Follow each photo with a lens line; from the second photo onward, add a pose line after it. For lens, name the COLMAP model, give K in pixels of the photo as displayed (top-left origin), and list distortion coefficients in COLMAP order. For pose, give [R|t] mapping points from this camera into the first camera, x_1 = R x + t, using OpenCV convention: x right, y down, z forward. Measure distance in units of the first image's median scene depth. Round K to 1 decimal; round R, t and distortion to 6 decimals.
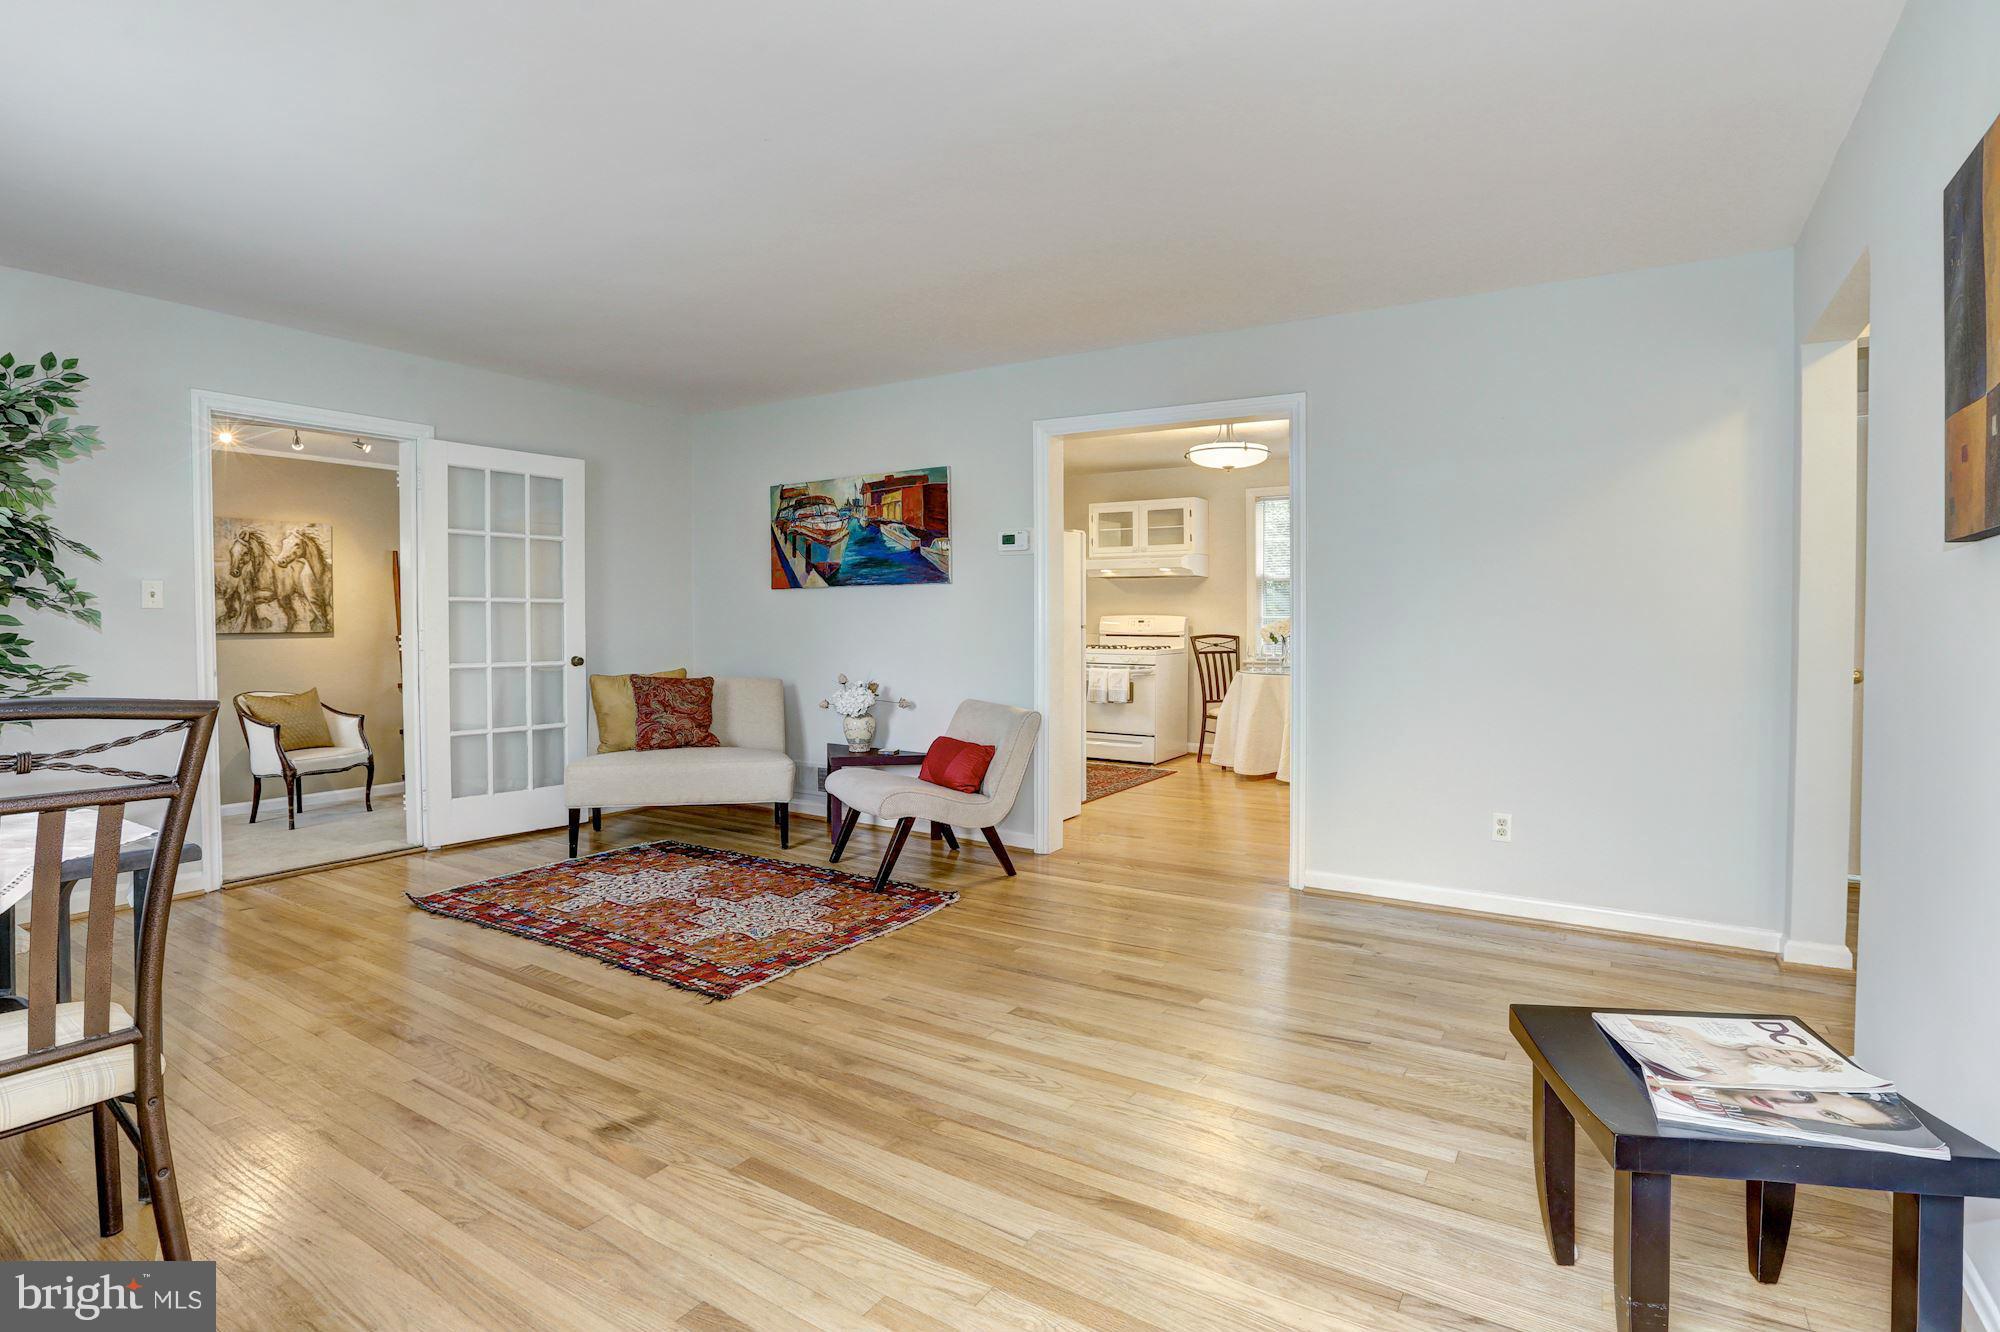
lens RADIAL K [[1036.9, 0, 919.4], [0, 1036.9, 642.0], [0, 0, 1]] dist [0.003382, 0.000952]
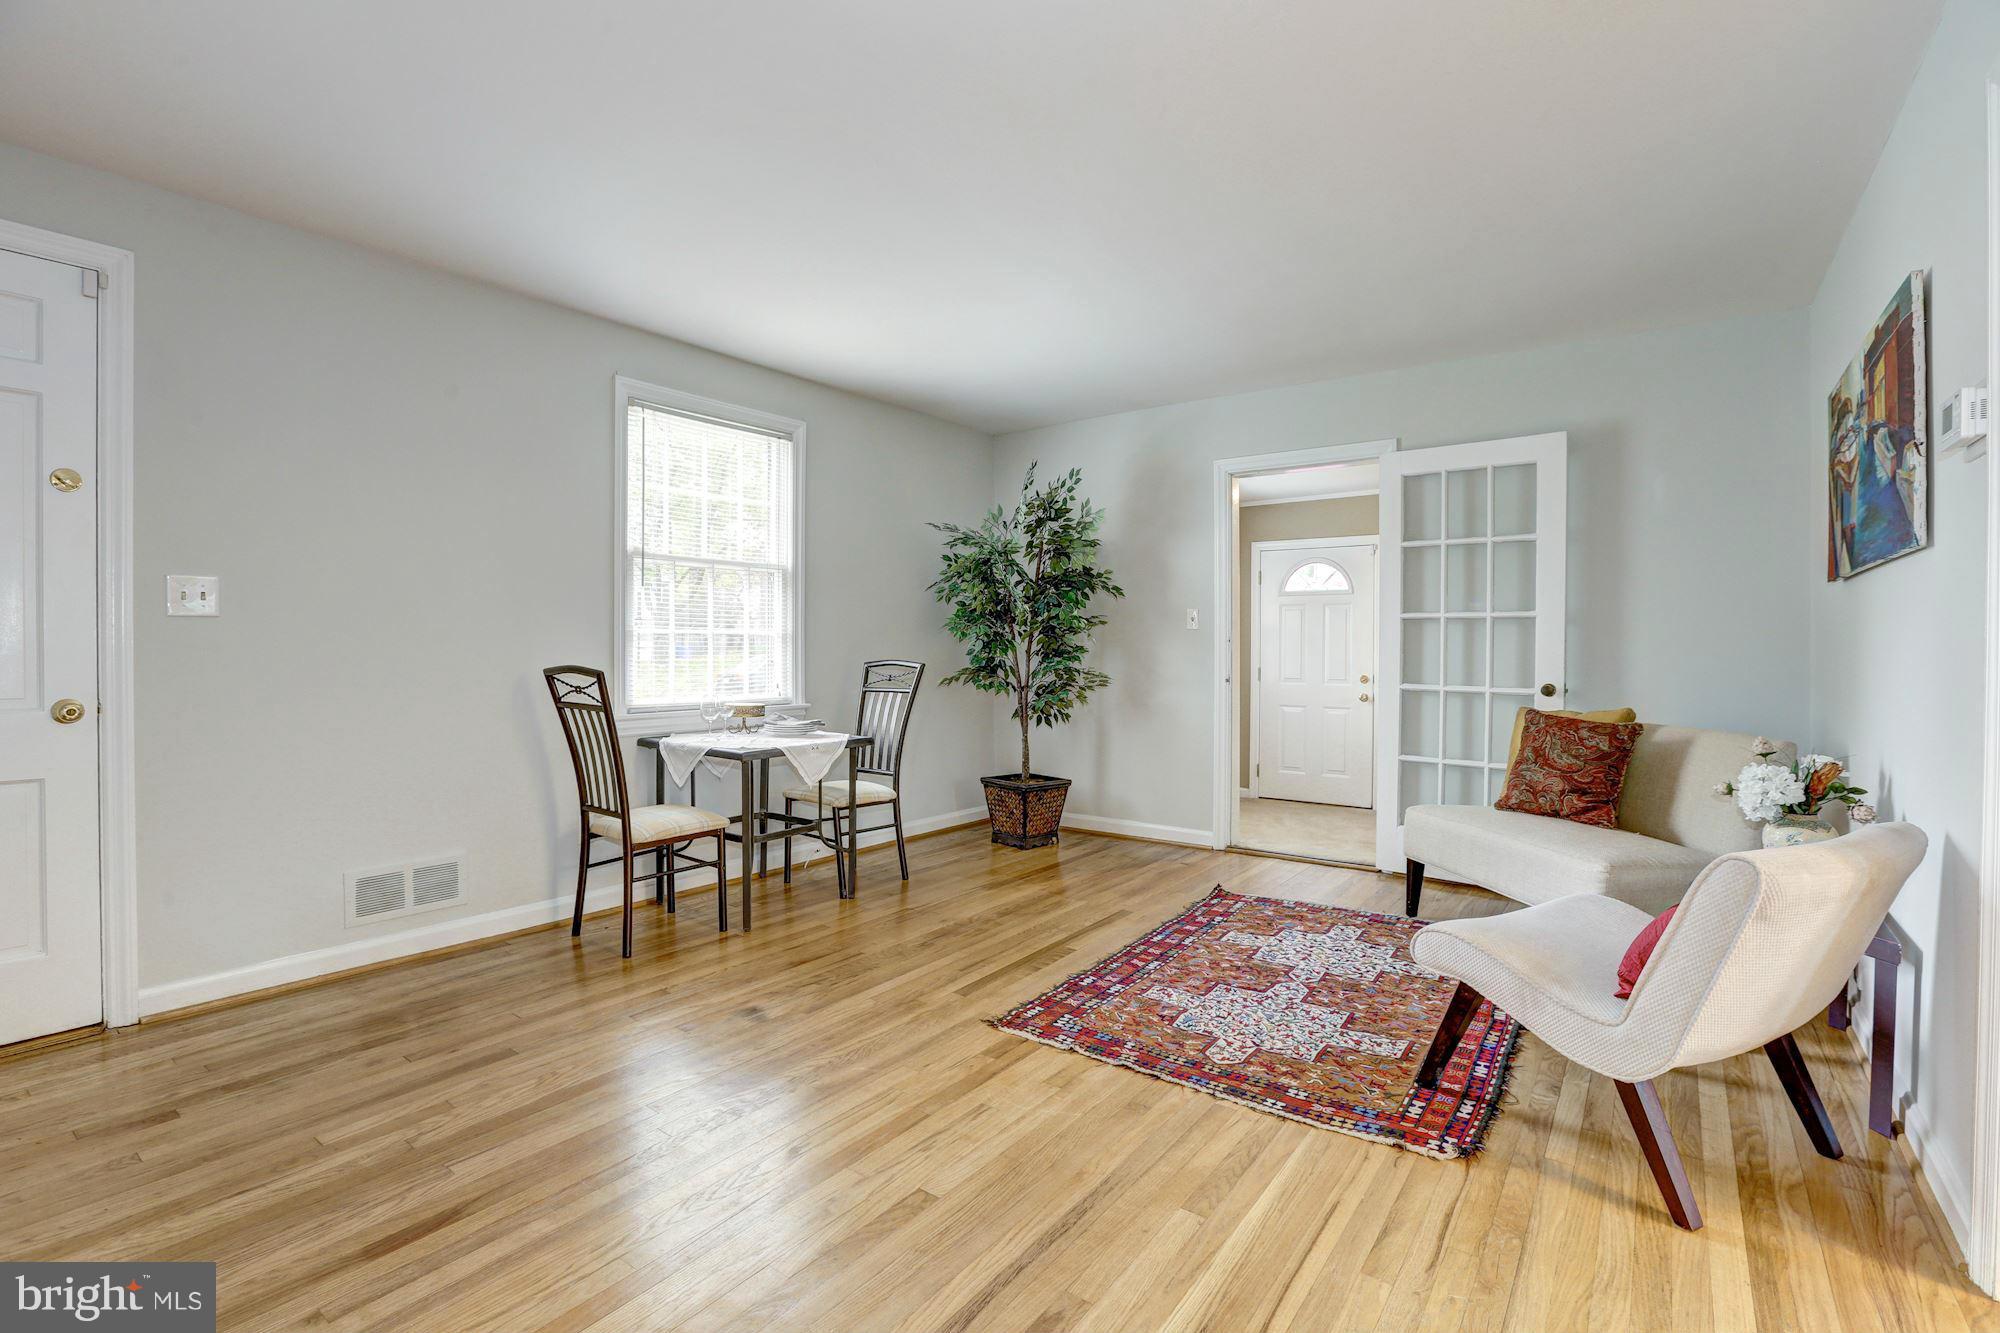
lens RADIAL K [[859.1, 0, 850.0], [0, 859.1, 646.7], [0, 0, 1]] dist [-0.001600, -0.000008]
pose [[-0.048881, 0.002559, -0.998801, 0.381911], [-0.022626, 0.999737, 0.003669, -0.005320], [0.998548, 0.022778, -0.048810, 0.558715]]
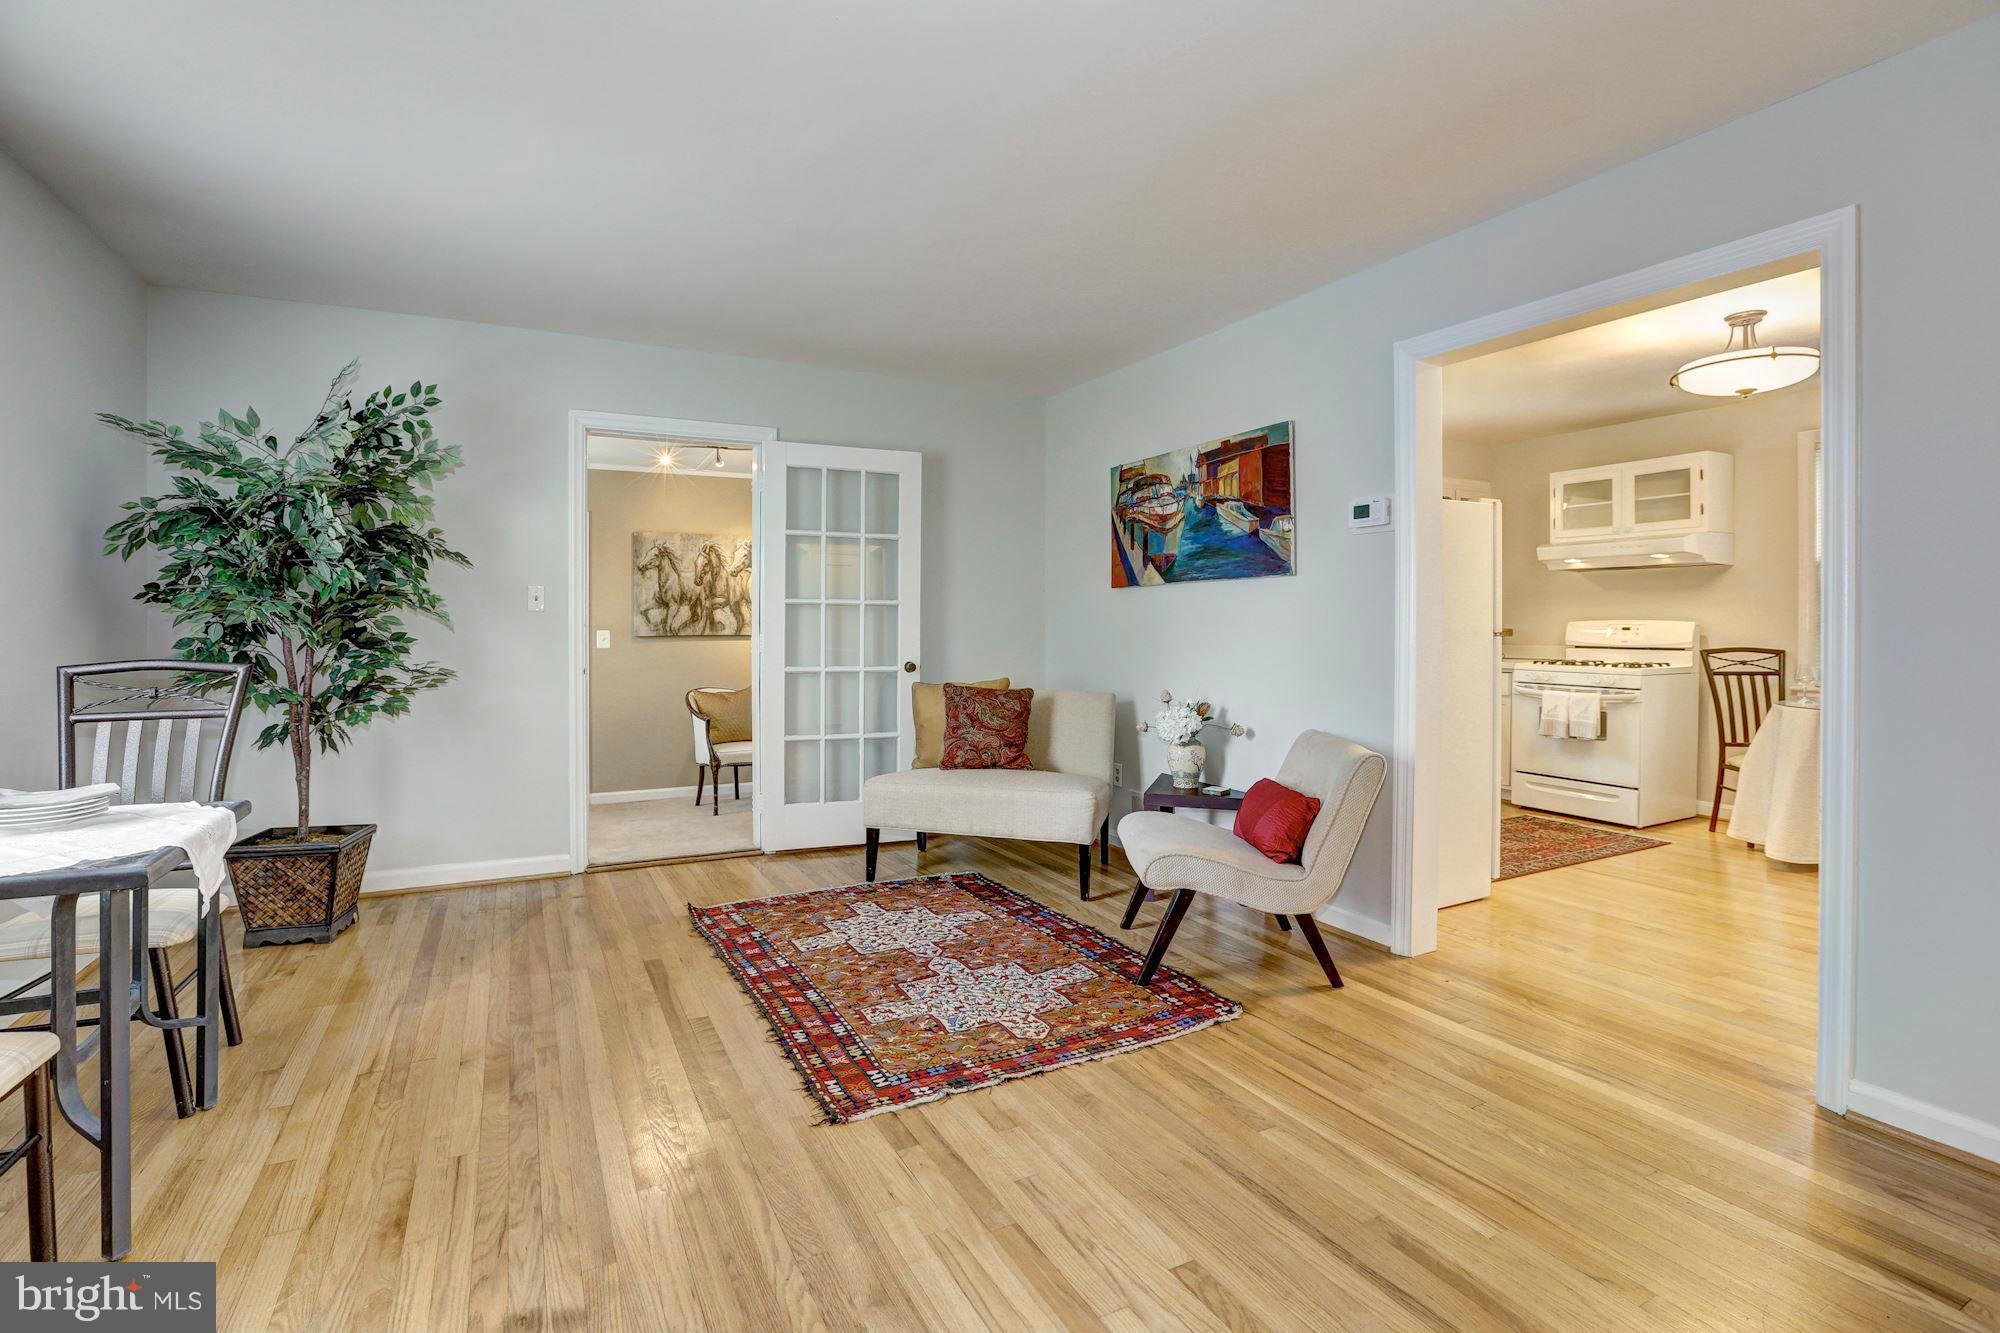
lens RADIAL K [[985.5, 0, 996.6], [0, 985.5, 631.4], [0, 0, 1]] dist [-0.033727, 0.001567]
pose [[0.903763, 0.006009, -0.427990, 0.134858], [-0.013726, 0.999794, -0.014948, -0.001610], [0.427812, 0.019384, 0.903660, 0.251145]]
